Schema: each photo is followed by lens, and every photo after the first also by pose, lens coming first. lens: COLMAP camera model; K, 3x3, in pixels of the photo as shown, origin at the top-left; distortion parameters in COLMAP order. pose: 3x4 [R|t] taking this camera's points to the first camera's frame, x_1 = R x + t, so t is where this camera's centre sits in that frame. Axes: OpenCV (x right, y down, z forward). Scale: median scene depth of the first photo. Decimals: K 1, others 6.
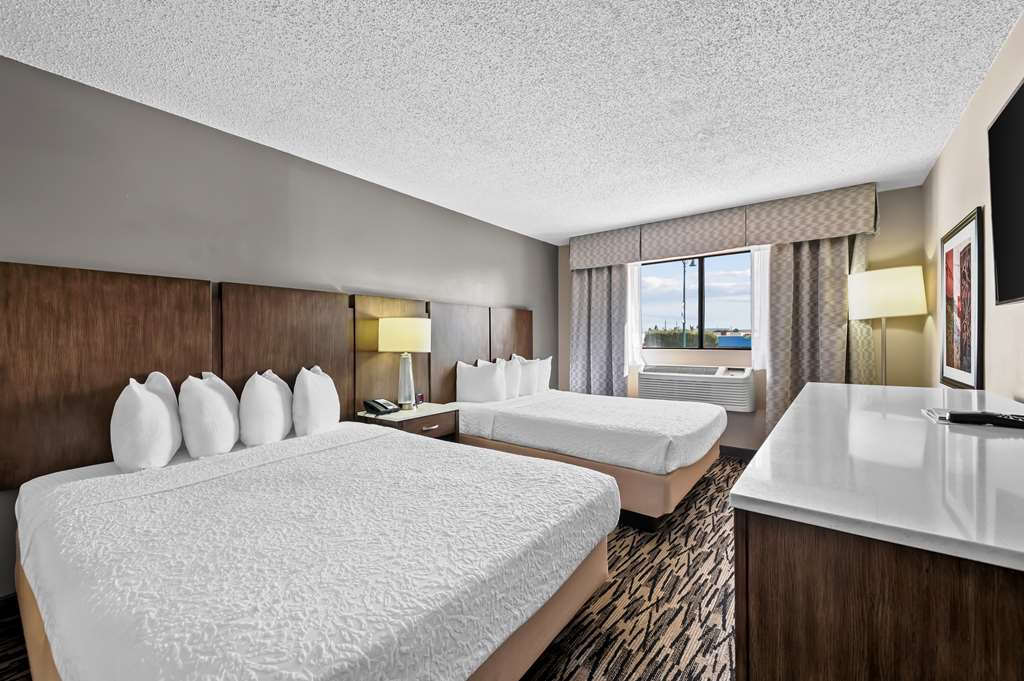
lens RADIAL K [[394.6, 0, 510.3], [0, 394.6, 338.2], [0, 0, 1]] dist [0.001072, -0.008239]
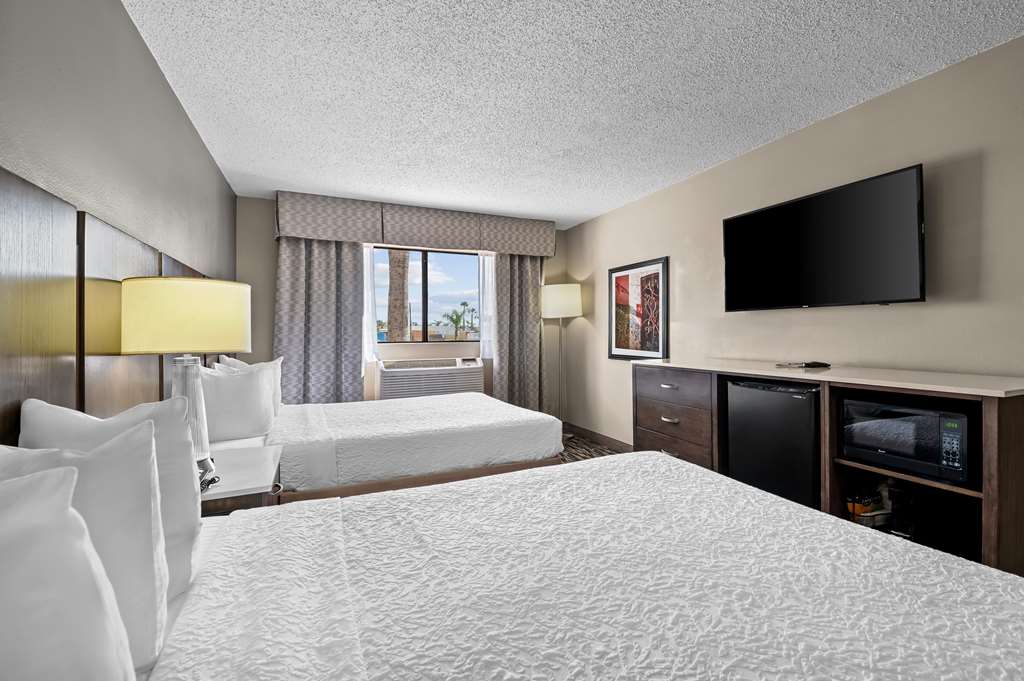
lens RADIAL K [[441.0, 0, 512.0], [0, 441.0, 331.4], [0, 0, 1]] dist [0.000236, -0.000003]
pose [[0.467239, 0.006895, 0.884104, -0.451784], [0.001238, 0.999964, -0.008453, 0.010593], [-0.884130, 0.005044, 0.467213, 0.317788]]
